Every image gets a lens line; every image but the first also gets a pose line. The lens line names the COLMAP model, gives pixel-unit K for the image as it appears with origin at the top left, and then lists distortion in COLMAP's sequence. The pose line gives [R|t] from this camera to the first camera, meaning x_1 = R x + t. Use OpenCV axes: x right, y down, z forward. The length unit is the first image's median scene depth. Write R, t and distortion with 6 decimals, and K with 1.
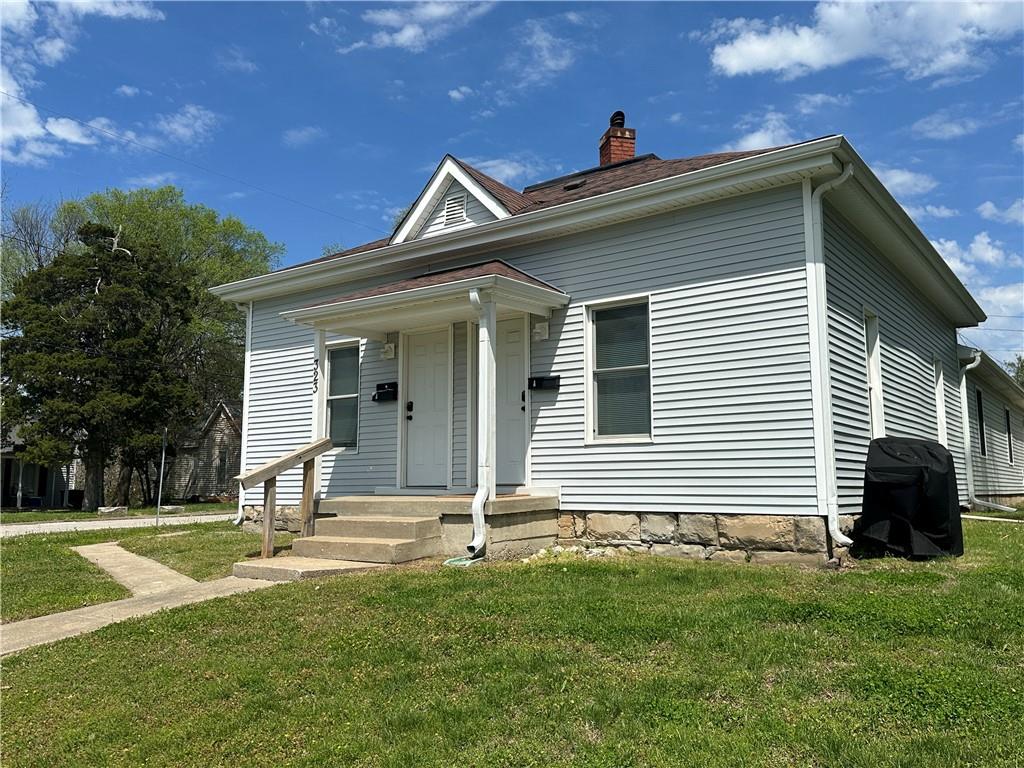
lens RADIAL K [[813.1, 0, 512.0], [0, 813.1, 384.0], [0, 0, 1]] dist [0.135710, 0.000432]
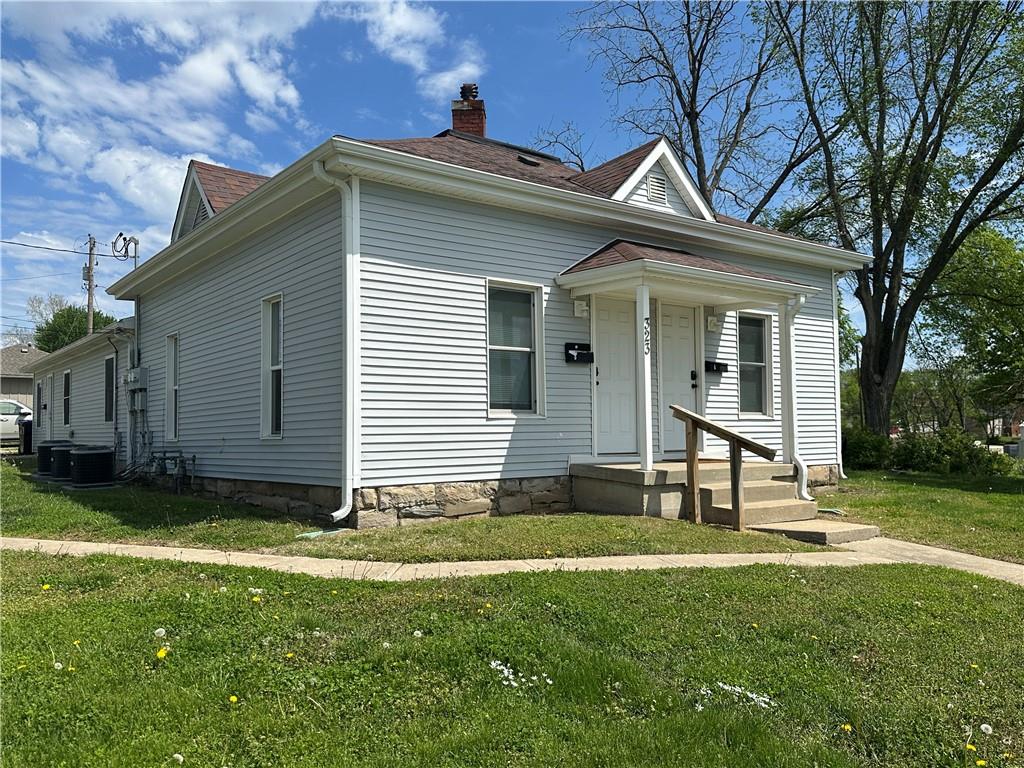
lens RADIAL K [[813.1, 0, 512.0], [0, 813.1, 384.0], [0, 0, 1]] dist [0.135710, 0.000432]
pose [[0.291023, 0.055594, 0.955100, -1.141308], [-0.111529, 0.993475, -0.023844, 0.081348], [-0.950193, -0.099582, 0.295324, 0.862008]]
